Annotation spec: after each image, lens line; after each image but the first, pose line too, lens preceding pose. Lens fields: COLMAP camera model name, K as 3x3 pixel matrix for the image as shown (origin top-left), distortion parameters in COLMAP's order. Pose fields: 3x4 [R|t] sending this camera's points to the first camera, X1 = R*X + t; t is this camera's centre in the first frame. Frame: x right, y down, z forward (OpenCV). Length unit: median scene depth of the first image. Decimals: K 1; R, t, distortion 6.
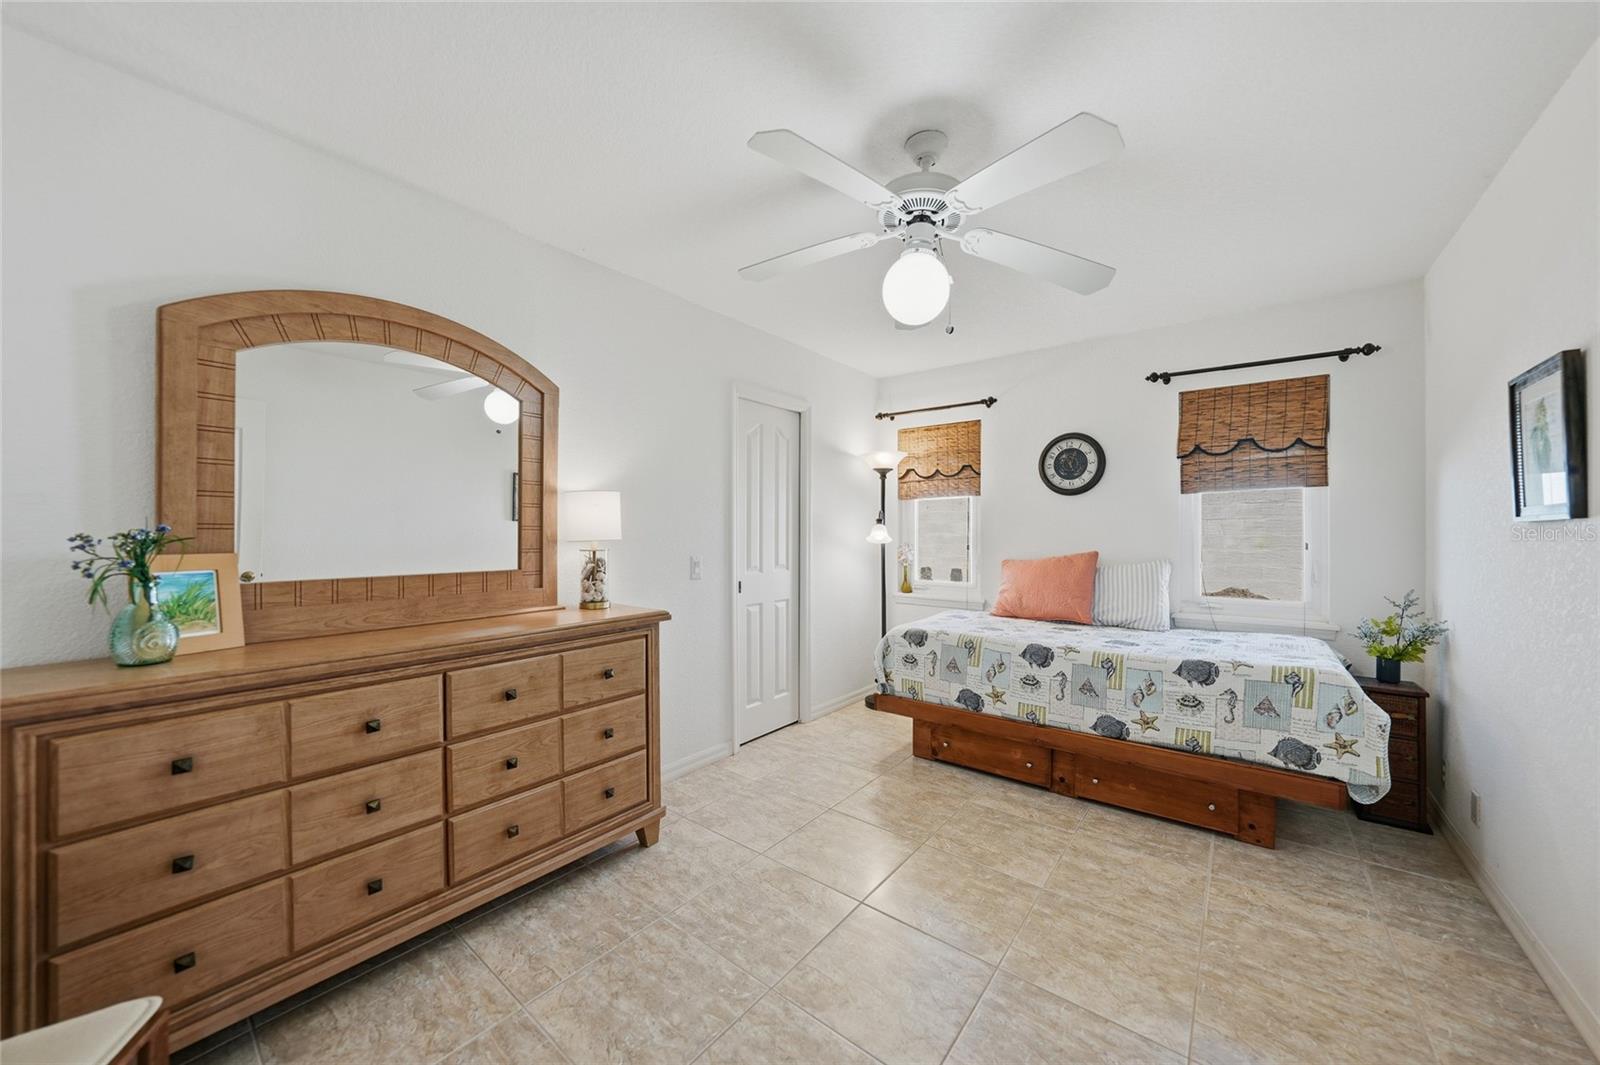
lens RADIAL K [[567.7, 0, 801.7], [0, 567.7, 526.9], [0, 0, 1]] dist [-0.030087, 0.007594]
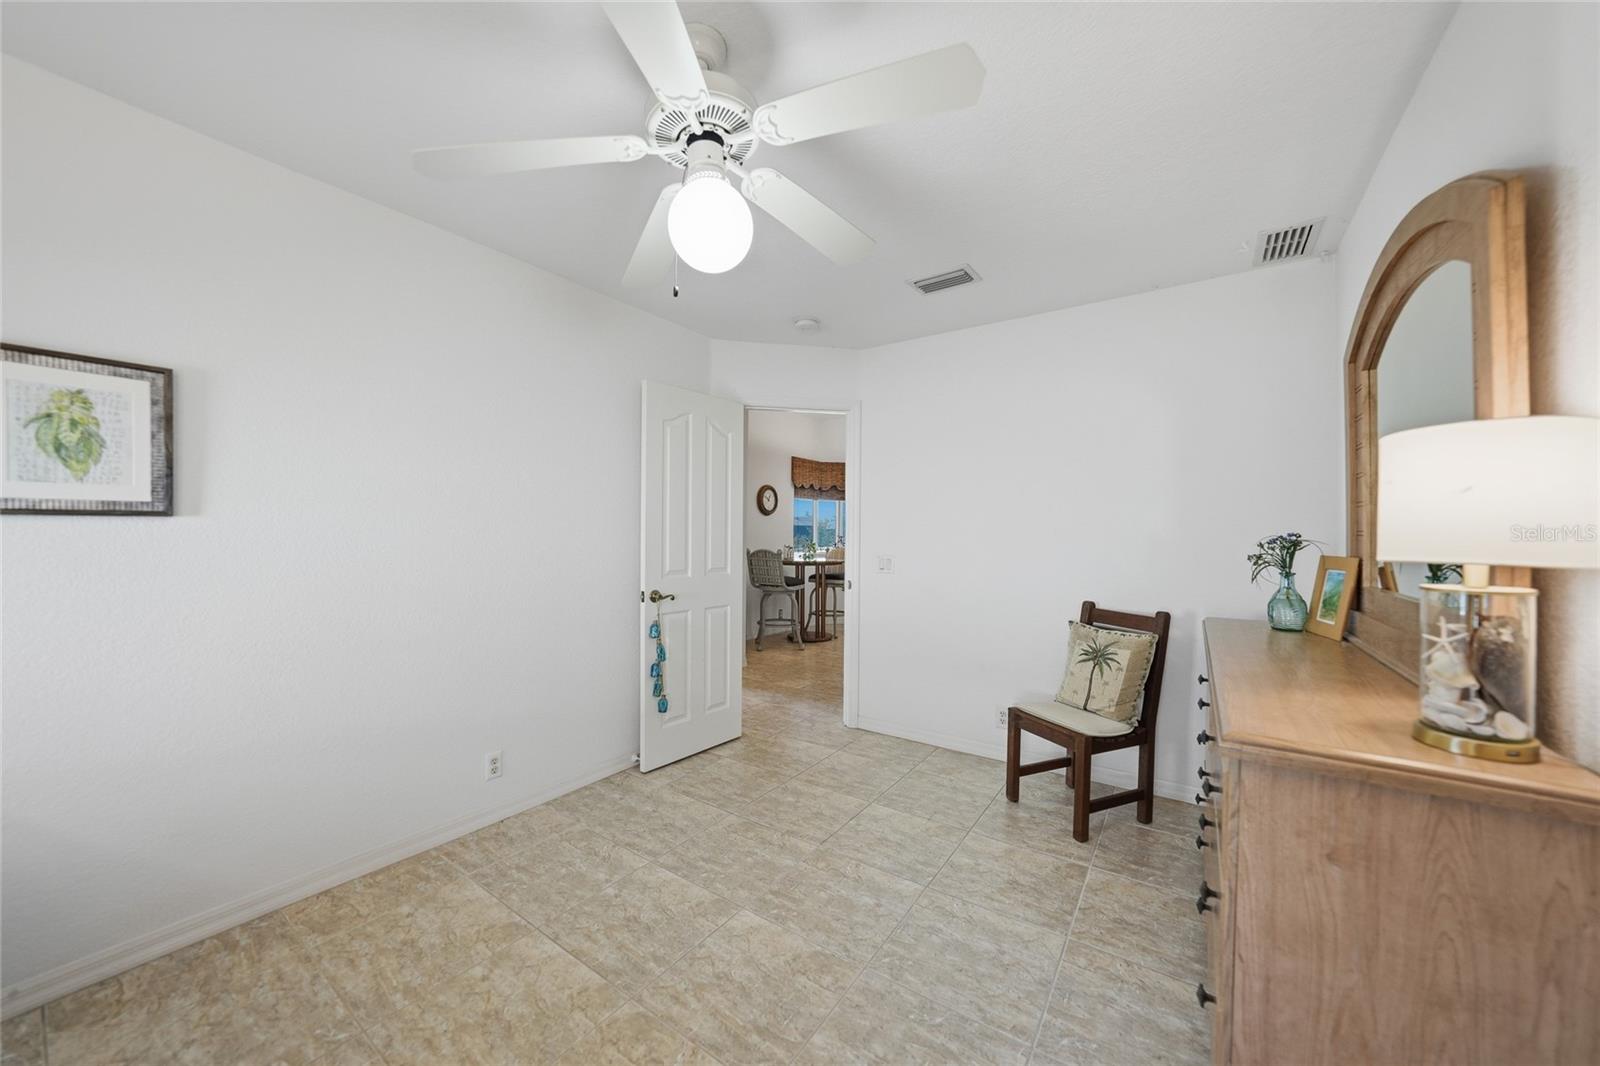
lens RADIAL K [[567.7, 0, 801.7], [0, 567.7, 527.4], [0, 0, 1]] dist [-0.030087, 0.007594]
pose [[-0.998394, -0.010355, -0.055701, 0.139320], [-0.009980, 0.999926, -0.007007, 0.002966], [0.055770, -0.006440, -0.998423, 2.152773]]
